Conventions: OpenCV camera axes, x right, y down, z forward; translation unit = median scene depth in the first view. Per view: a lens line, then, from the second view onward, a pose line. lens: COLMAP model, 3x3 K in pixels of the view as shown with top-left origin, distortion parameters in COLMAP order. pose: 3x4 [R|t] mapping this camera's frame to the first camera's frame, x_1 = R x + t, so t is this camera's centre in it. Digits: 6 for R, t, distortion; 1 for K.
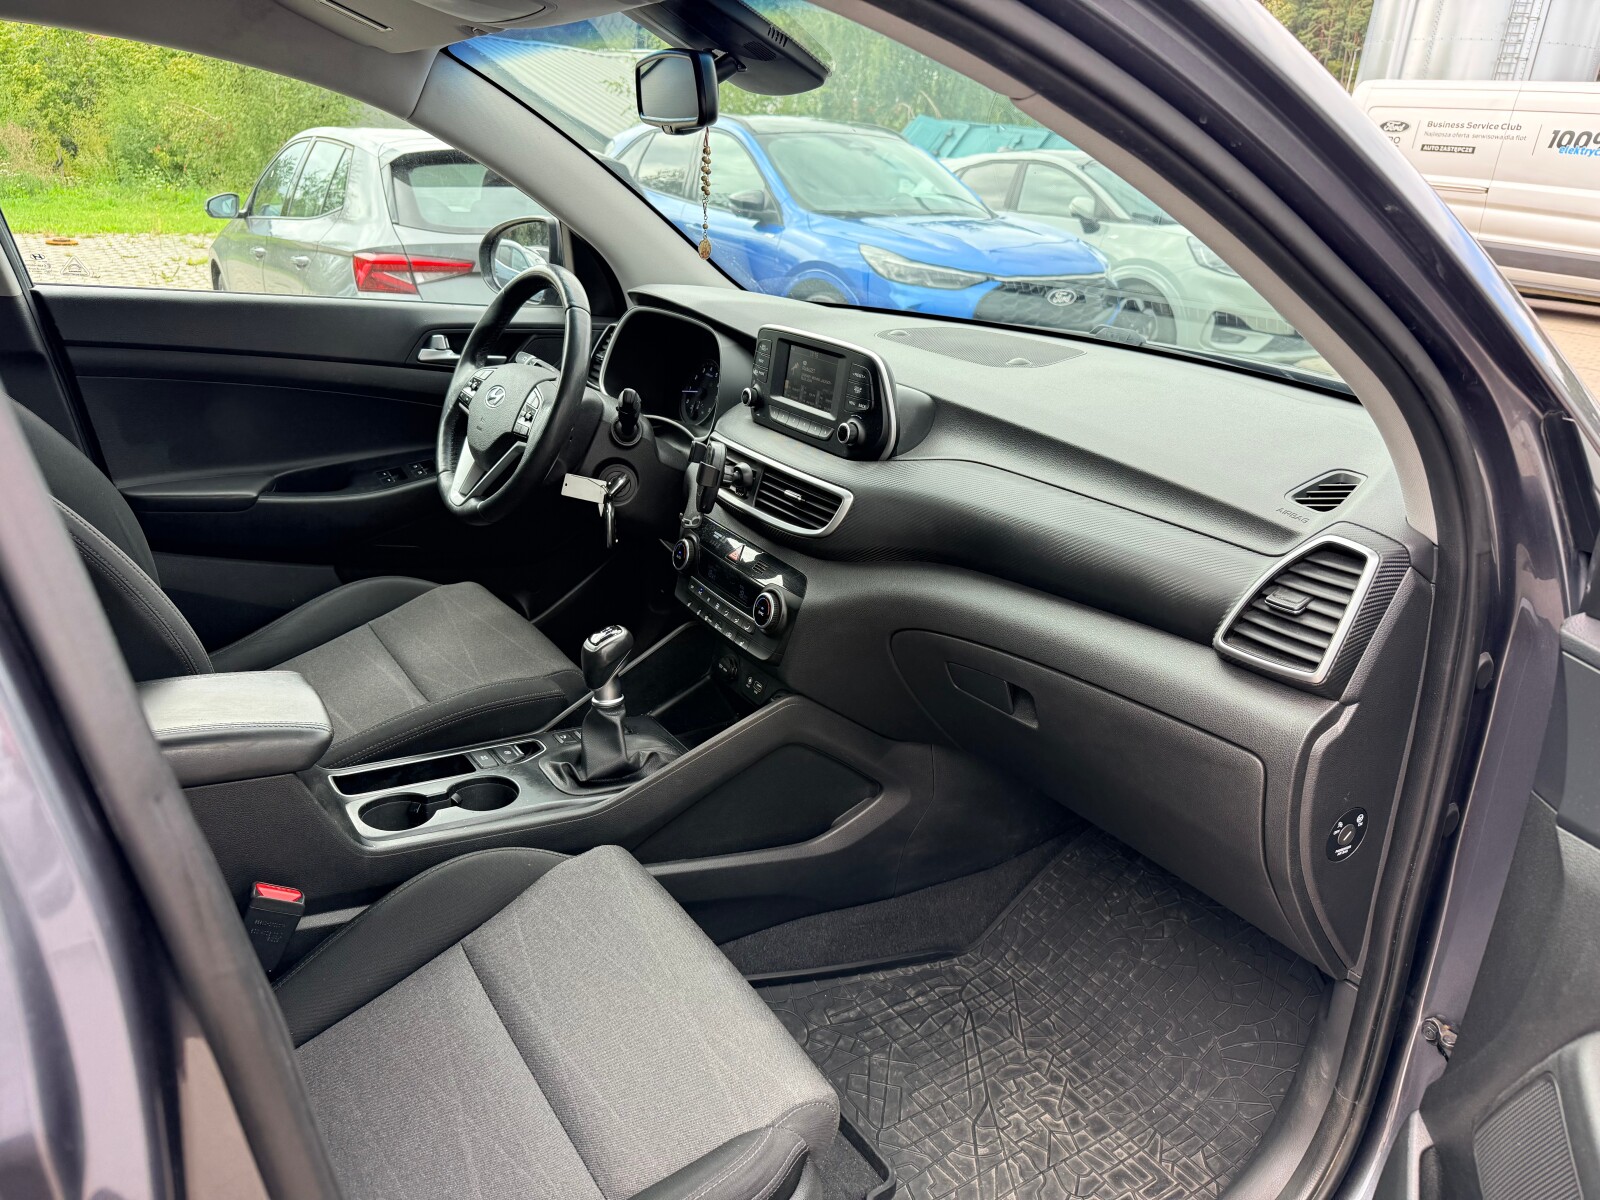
lens RADIAL K [[1143.2, 0, 789.9], [0, 1143.2, 606.7], [0, 0, 1]] dist [0.024777, -0.020880]
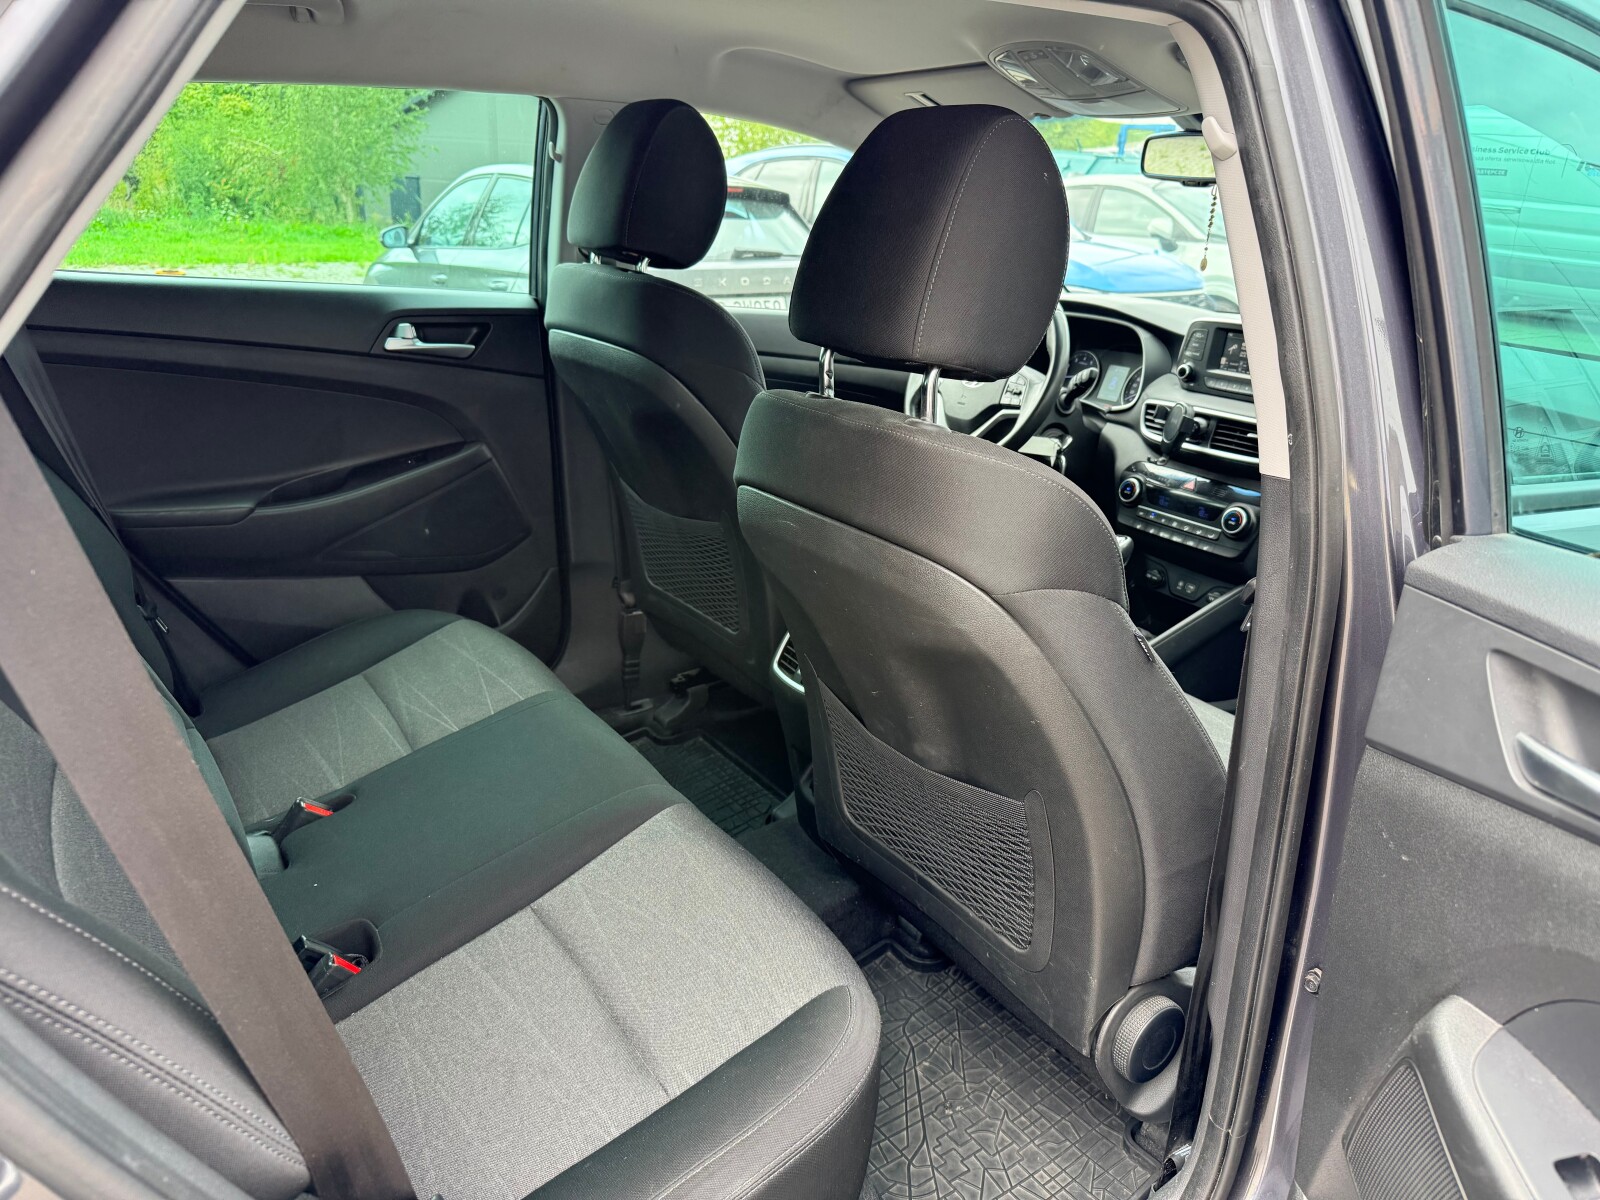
lens RADIAL K [[1143.2, 0, 815.4], [0, 1143.2, 604.4], [0, 0, 1]] dist [0.024777, -0.020880]
pose [[0.999683, -0.016731, 0.018791, -0.062237], [0.017123, 0.999636, -0.020865, 0.013995], [-0.018435, 0.021180, 0.999606, -0.042506]]
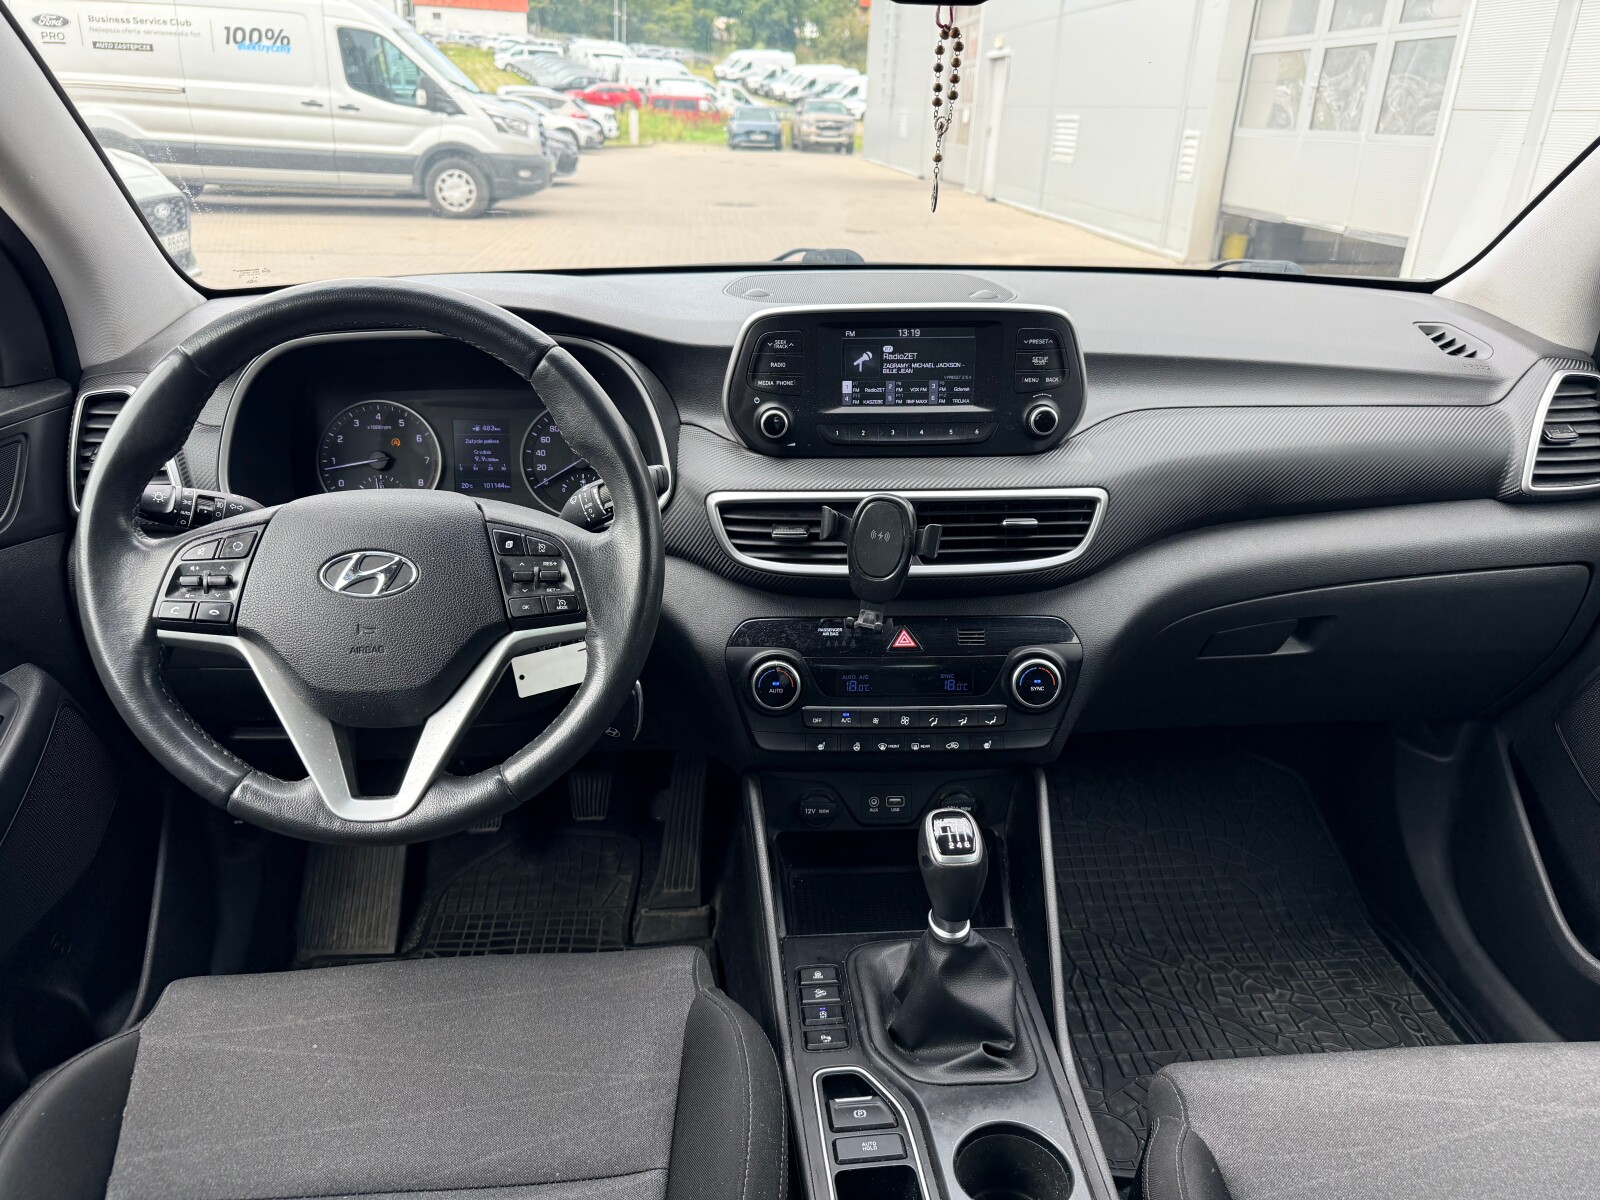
lens RADIAL K [[1143.2, 0, 801.0], [0, 1143.2, 596.7], [0, 0, 1]] dist [0.024777, -0.020880]
pose [[0.492959, -0.381711, 0.781849, -0.072284], [0.328583, 0.913752, 0.238935, -0.030325], [-0.805621, 0.139117, 0.575866, 0.077225]]
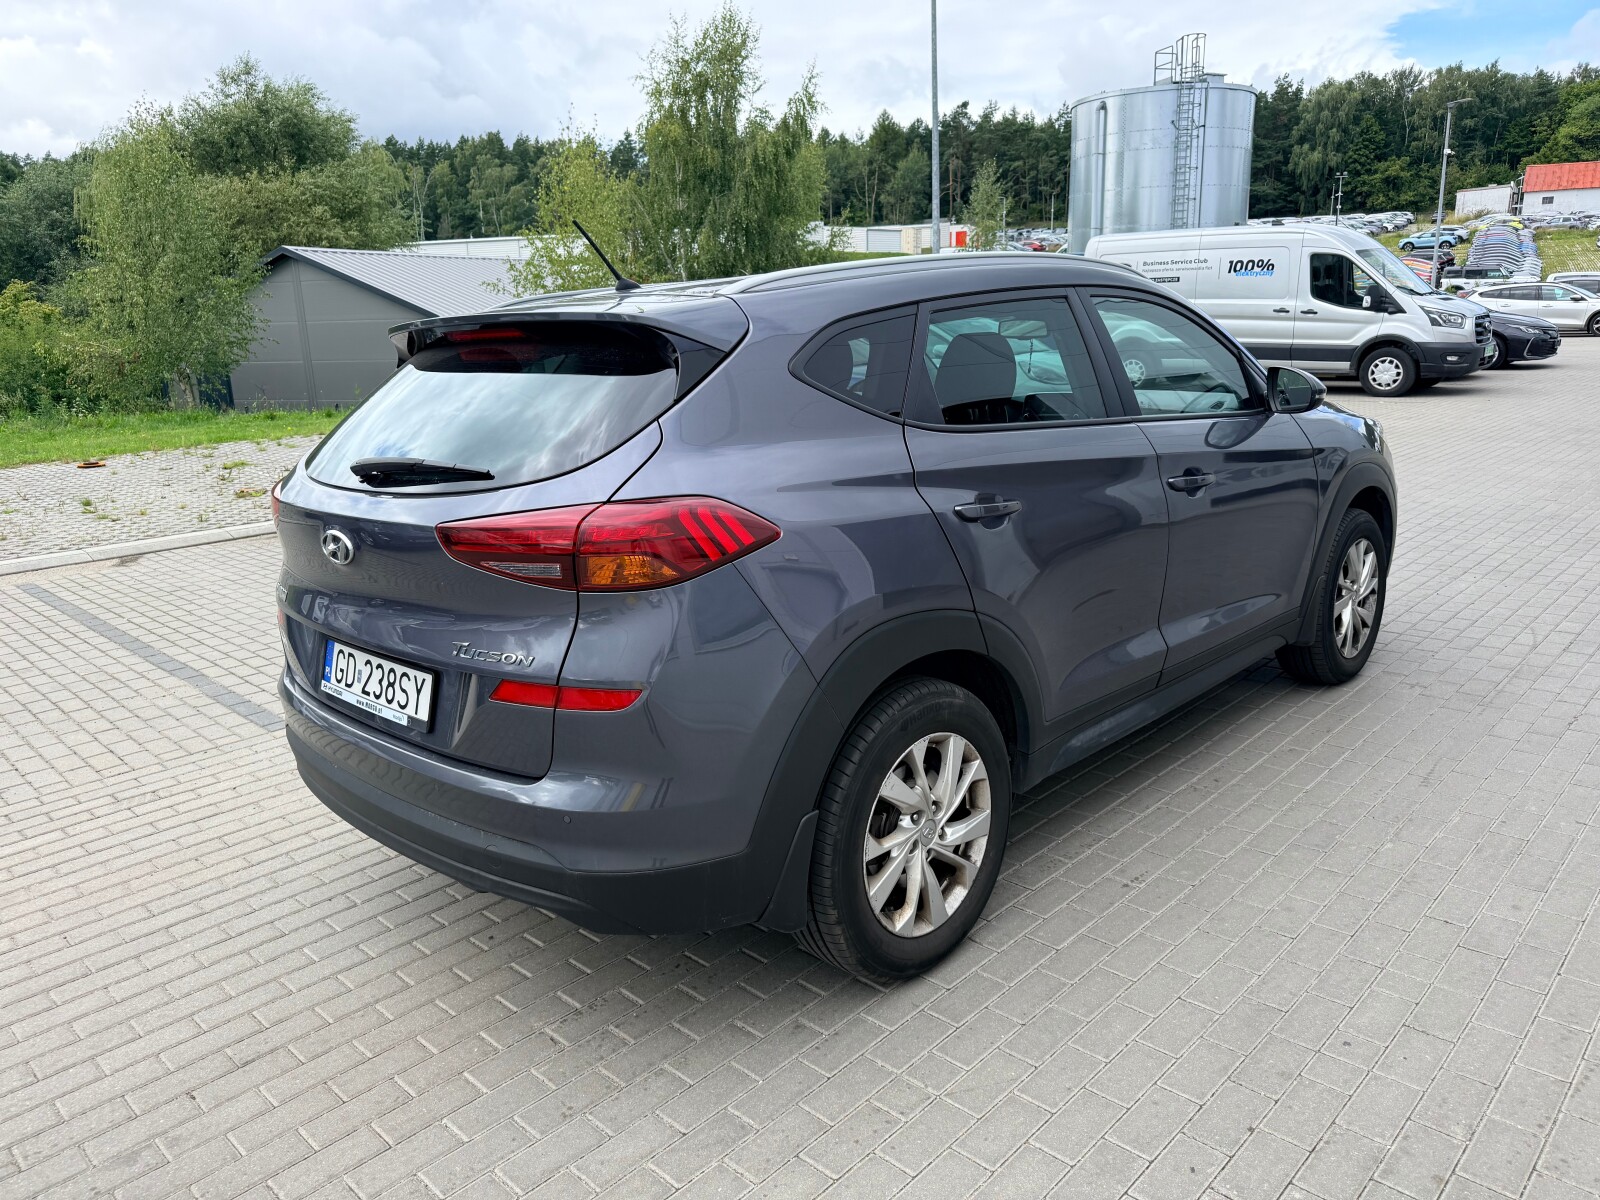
lens RADIAL K [[1143.2, 0, 795.5], [0, 1143.2, 607.0], [0, 0, 1]] dist [0.024777, -0.020880]
pose [[0.974411, -0.141764, 0.174431, -0.152960], [0.162638, 0.980332, -0.111793, 0.068190], [-0.155152, 0.137301, 0.978303, -0.224993]]
